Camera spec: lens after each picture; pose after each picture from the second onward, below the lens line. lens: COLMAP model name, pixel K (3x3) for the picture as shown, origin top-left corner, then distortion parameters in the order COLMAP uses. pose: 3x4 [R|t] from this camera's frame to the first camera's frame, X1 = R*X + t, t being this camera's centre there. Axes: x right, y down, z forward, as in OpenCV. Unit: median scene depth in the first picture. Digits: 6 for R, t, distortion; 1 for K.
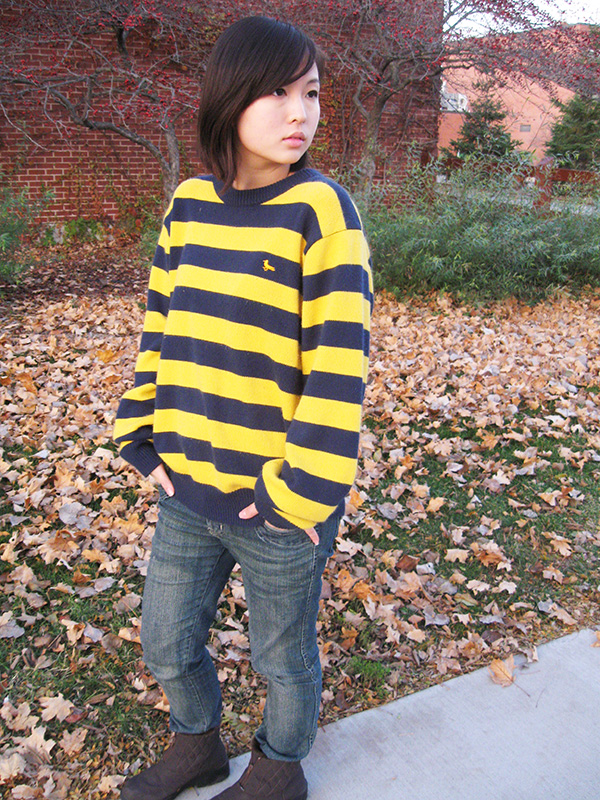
lens RADIAL K [[840.8, 0, 276.3], [0, 840.8, 399.6], [0, 0, 1]] dist [-0.139441, 0.039795]
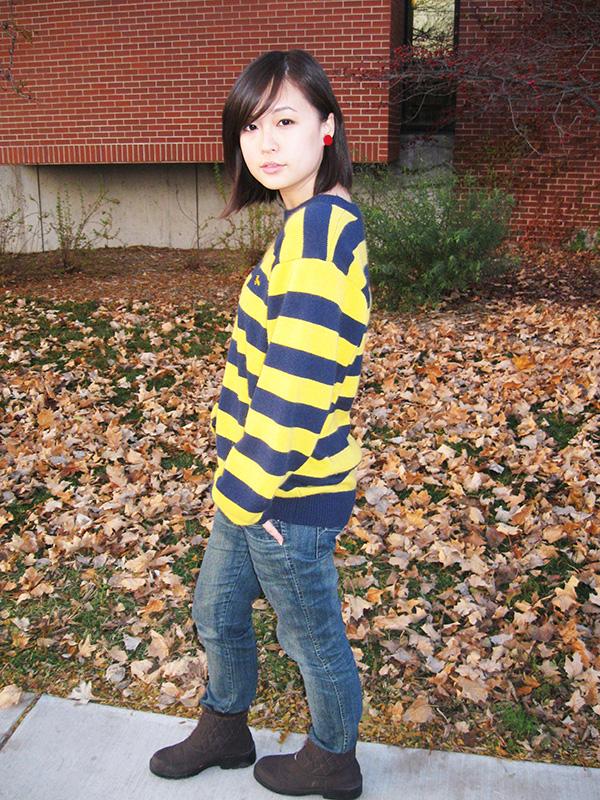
lens RADIAL K [[840.8, 0, 276.3], [0, 840.8, 399.6], [0, 0, 1]] dist [-0.139441, 0.039795]
pose [[0.744480, 0.172476, -0.644982, 0.295323], [-0.170929, 0.983097, 0.065595, -0.030442], [0.645394, 0.061412, 0.761377, 0.065976]]
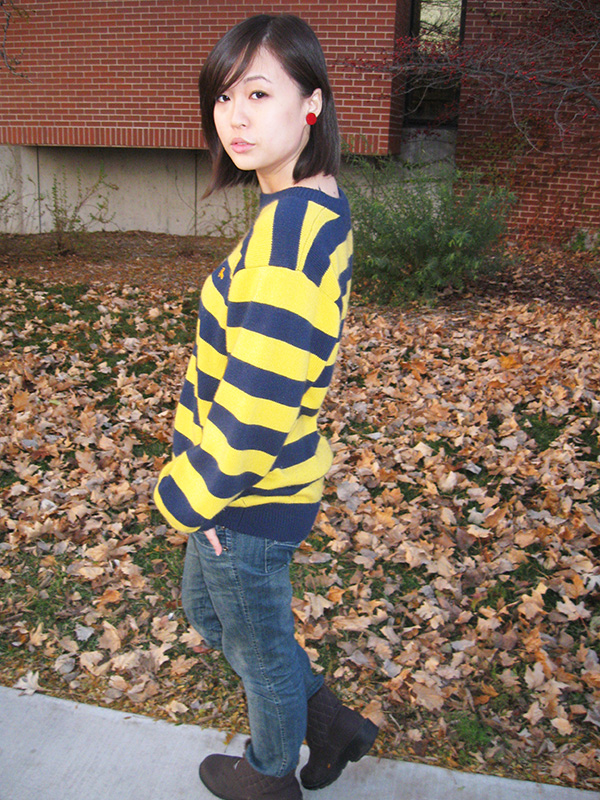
lens RADIAL K [[840.8, 0, 276.3], [0, 840.8, 399.6], [0, 0, 1]] dist [-0.139441, 0.039795]
pose [[0.736320, 0.206213, -0.644445, 0.304955], [-0.206906, 0.975426, 0.075719, -0.034012], [0.644223, 0.077586, 0.760892, 0.103866]]
